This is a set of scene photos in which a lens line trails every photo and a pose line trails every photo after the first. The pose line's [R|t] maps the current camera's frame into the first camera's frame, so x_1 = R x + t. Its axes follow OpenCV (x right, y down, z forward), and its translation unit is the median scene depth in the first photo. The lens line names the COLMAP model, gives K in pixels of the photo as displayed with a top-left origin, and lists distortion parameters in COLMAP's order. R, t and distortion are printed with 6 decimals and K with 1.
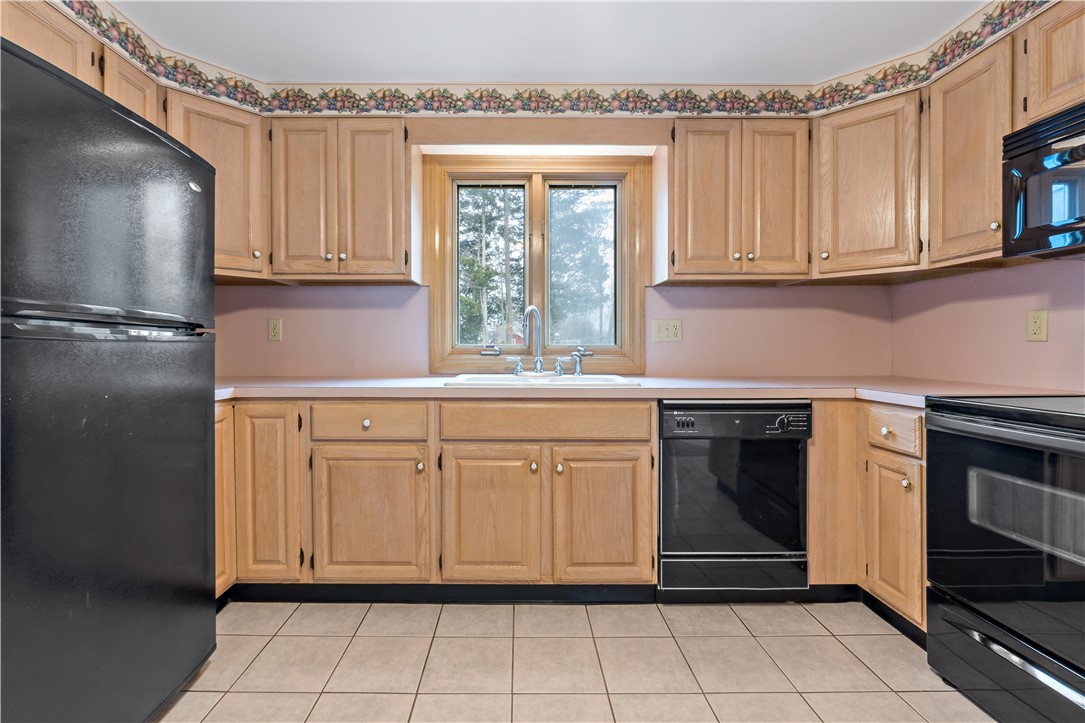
lens RADIAL K [[518.6, 0, 518.9], [0, 518.6, 339.1], [0, 0, 1]] dist [-0.009688, 0.005143]
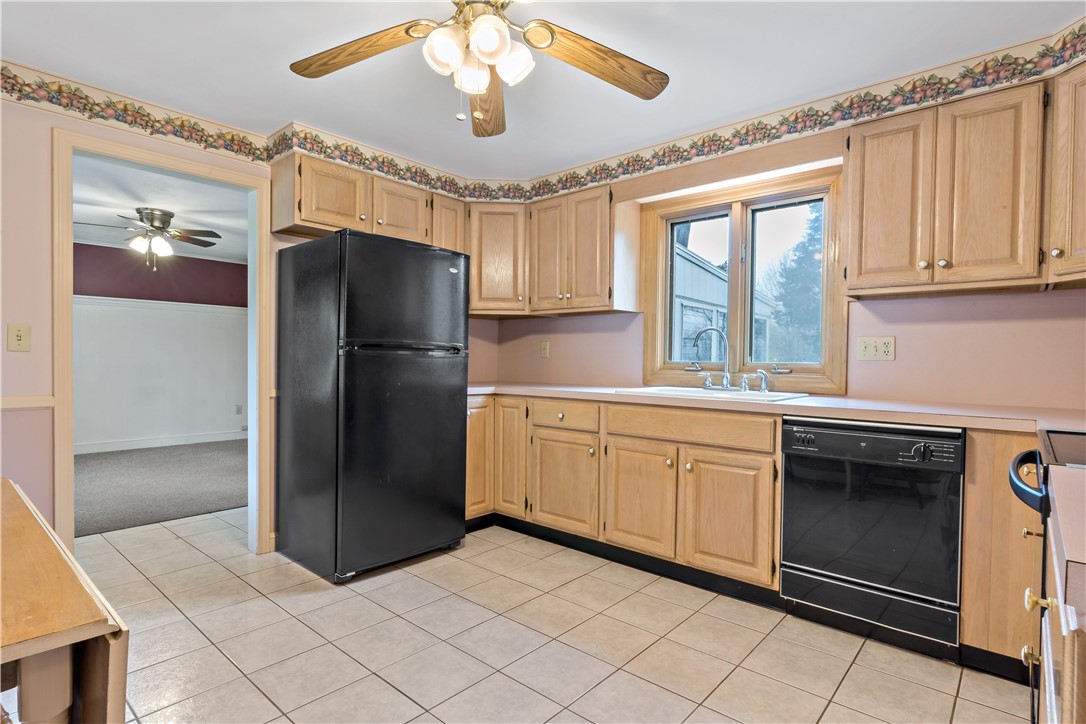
lens RADIAL K [[572.6, 0, 529.1], [0, 572.6, 343.7], [0, 0, 1]] dist [0.005792, -0.001667]
pose [[0.736880, -0.009451, -0.675957, 0.669515], [-0.000825, 0.999889, -0.014880, -0.011737], [0.676023, 0.011523, 0.736791, -0.204063]]
